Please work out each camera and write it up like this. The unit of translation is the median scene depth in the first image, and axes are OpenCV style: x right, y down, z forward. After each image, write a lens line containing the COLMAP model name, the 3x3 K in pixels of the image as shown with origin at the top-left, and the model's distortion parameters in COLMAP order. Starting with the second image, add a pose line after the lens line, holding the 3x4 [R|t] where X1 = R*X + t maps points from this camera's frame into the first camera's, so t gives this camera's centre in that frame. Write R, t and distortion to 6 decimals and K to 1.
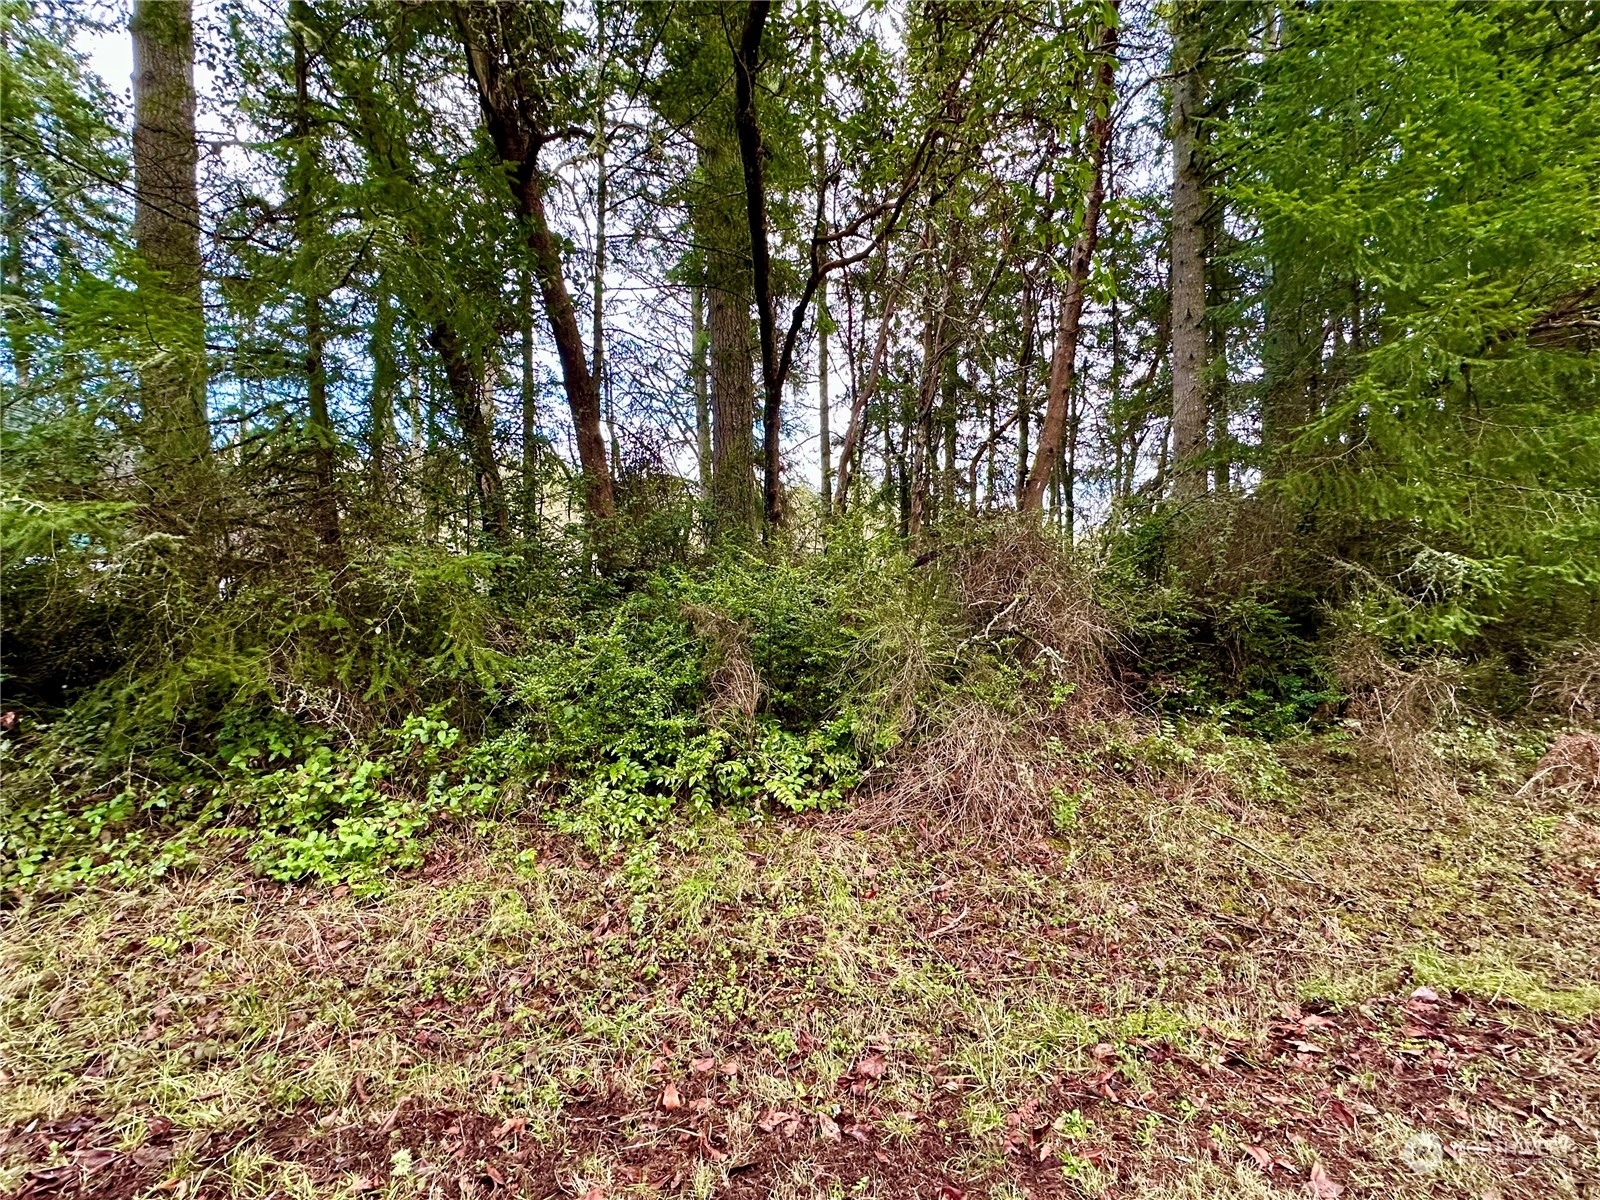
lens RADIAL K [[694.9, 0, 800.0], [0, 694.9, 600.0], [0, 0, 1]] dist [0.000783, -0.000148]
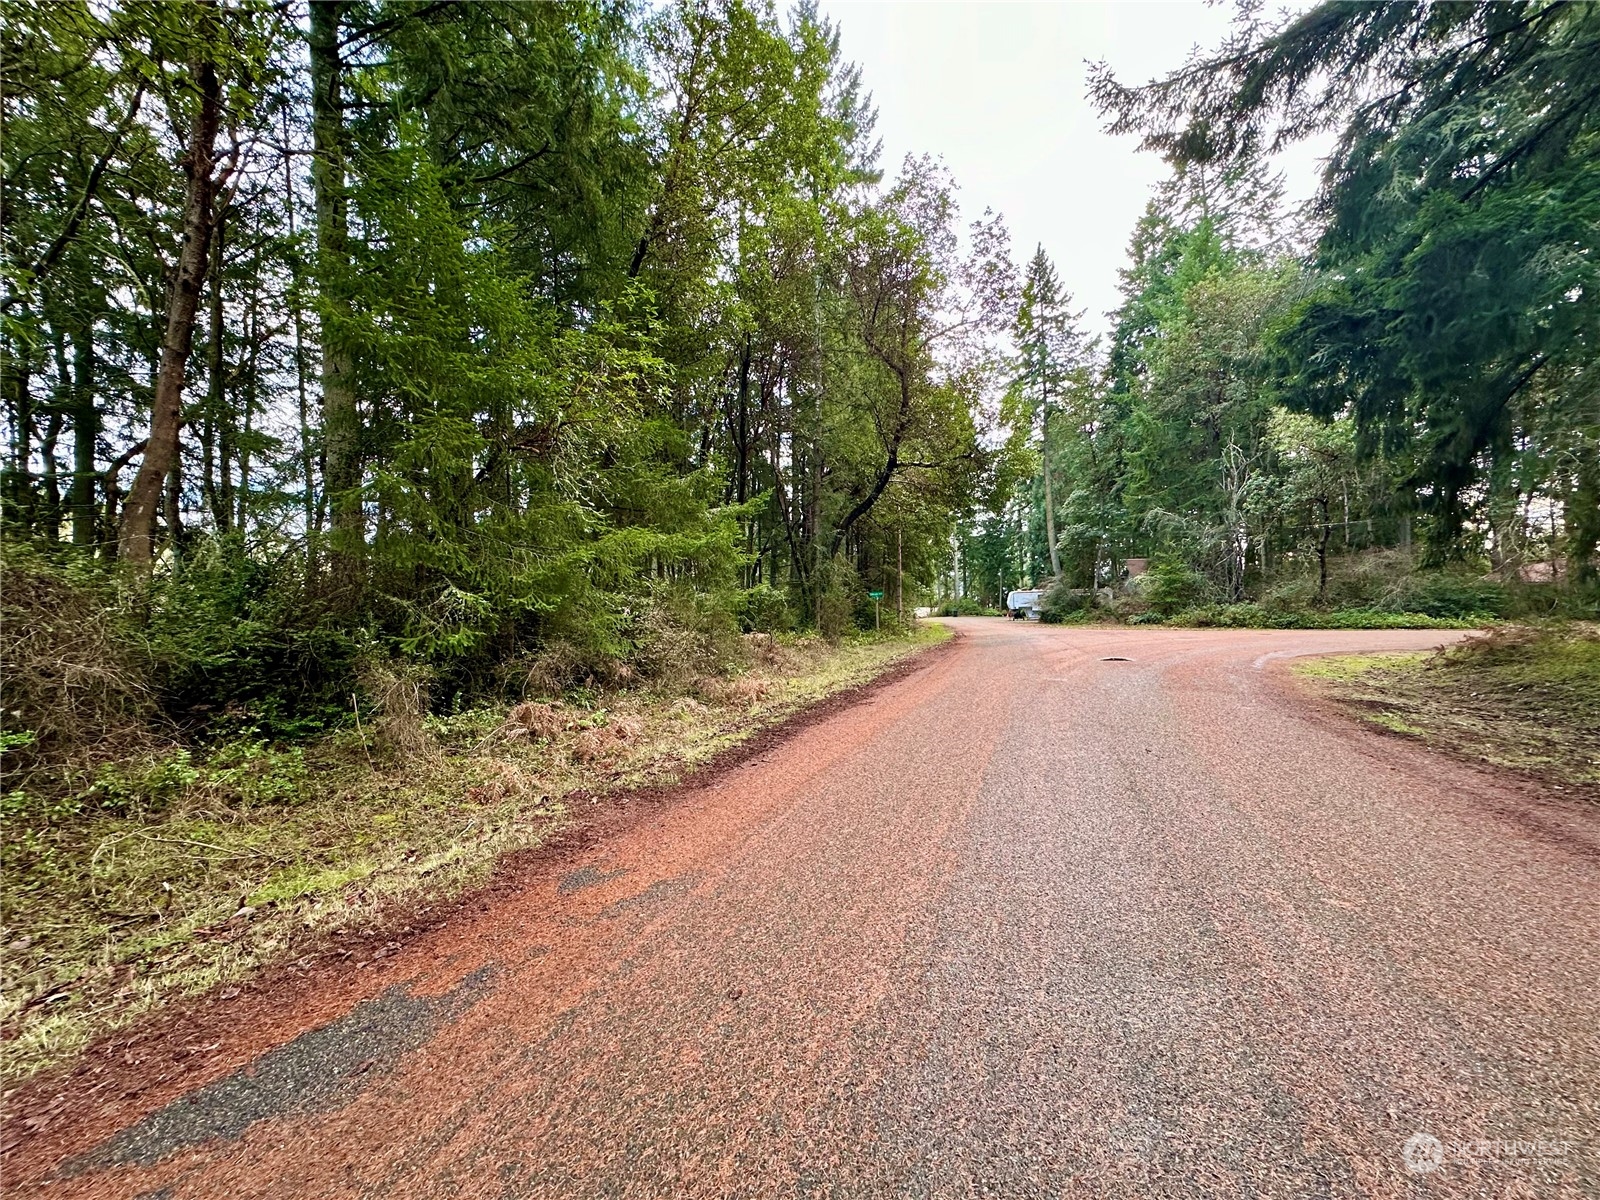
lens RADIAL K [[636.7, 0, 800.0], [0, 636.7, 600.0], [0, 0, 1]] dist [-0.001110, -0.000147]
pose [[0.531450, -0.016623, 0.846927, 0.219952], [0.045774, 0.998910, -0.009117, -0.003739], [-0.845852, 0.043613, 0.531632, -0.363729]]
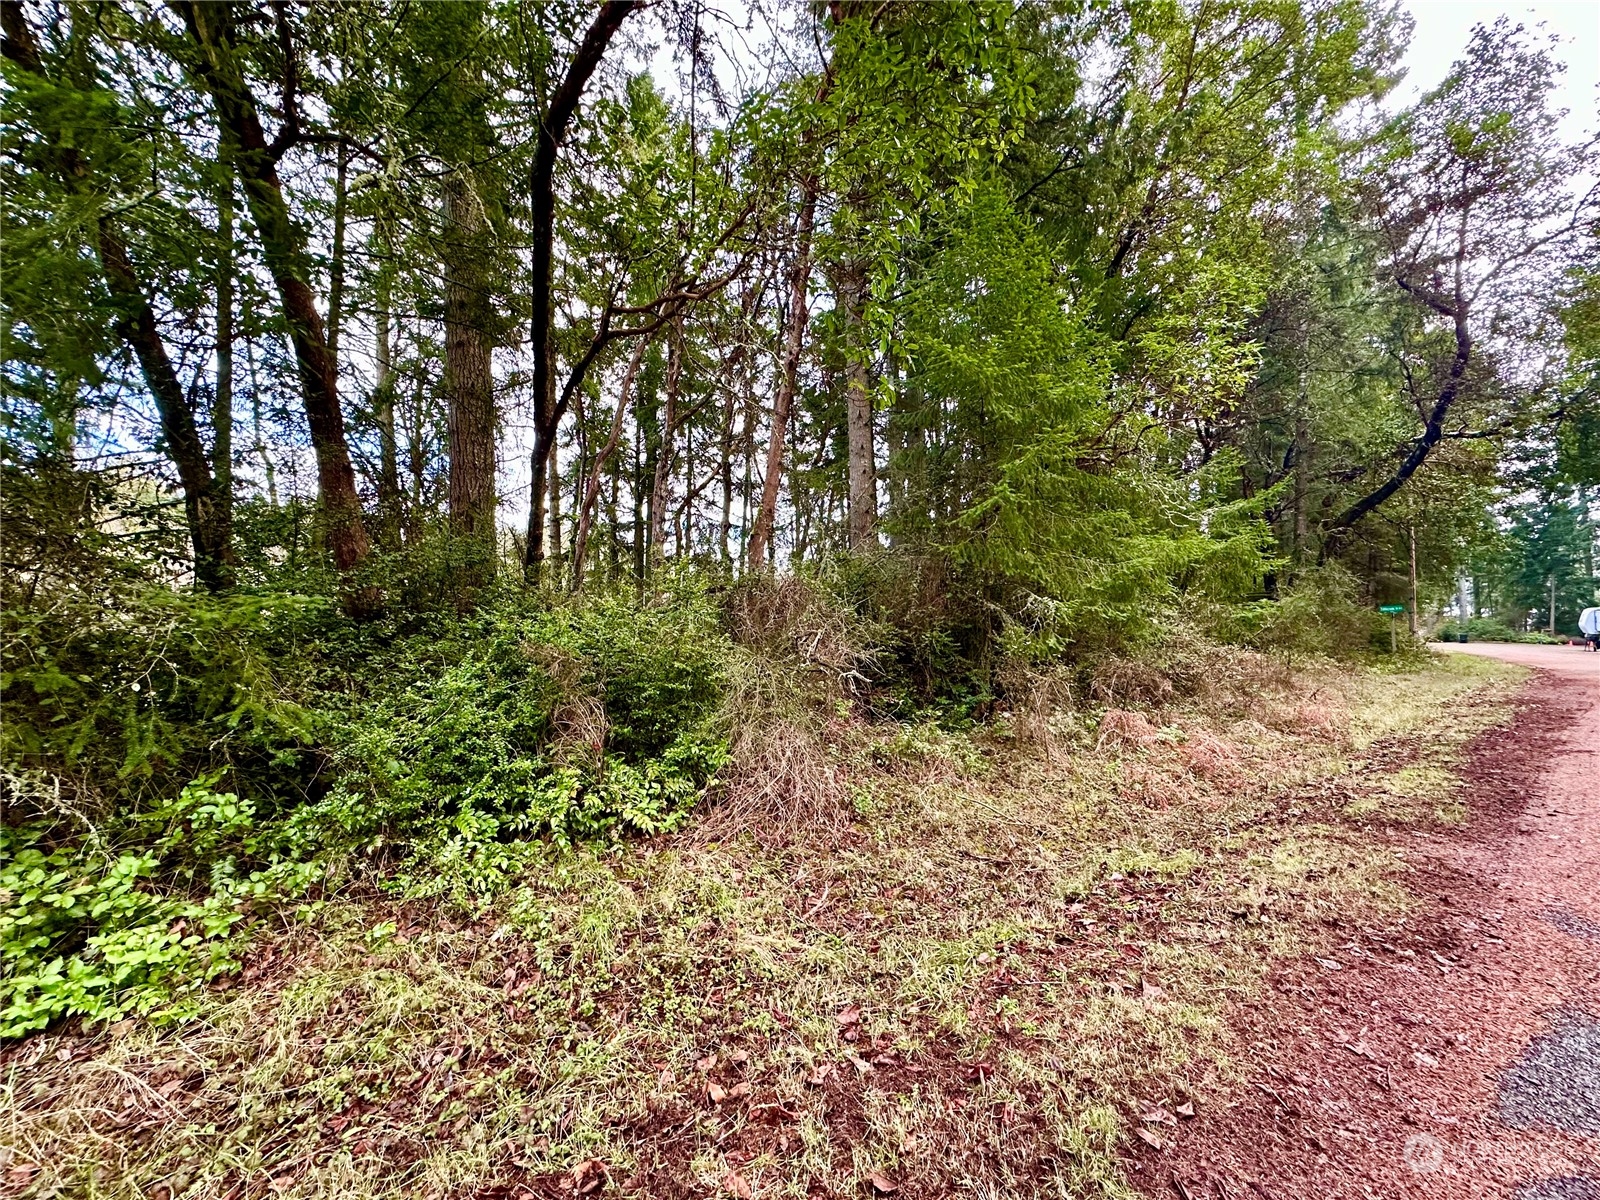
lens RADIAL K [[636.7, 0, 800.0], [0, 636.7, 600.0], [0, 0, 1]] dist [-0.001110, -0.000147]
pose [[0.890929, 0.003682, 0.454127, -0.217864], [0.021953, 0.998449, -0.051165, -0.003614], [-0.453611, 0.055554, 0.889466, -0.000739]]
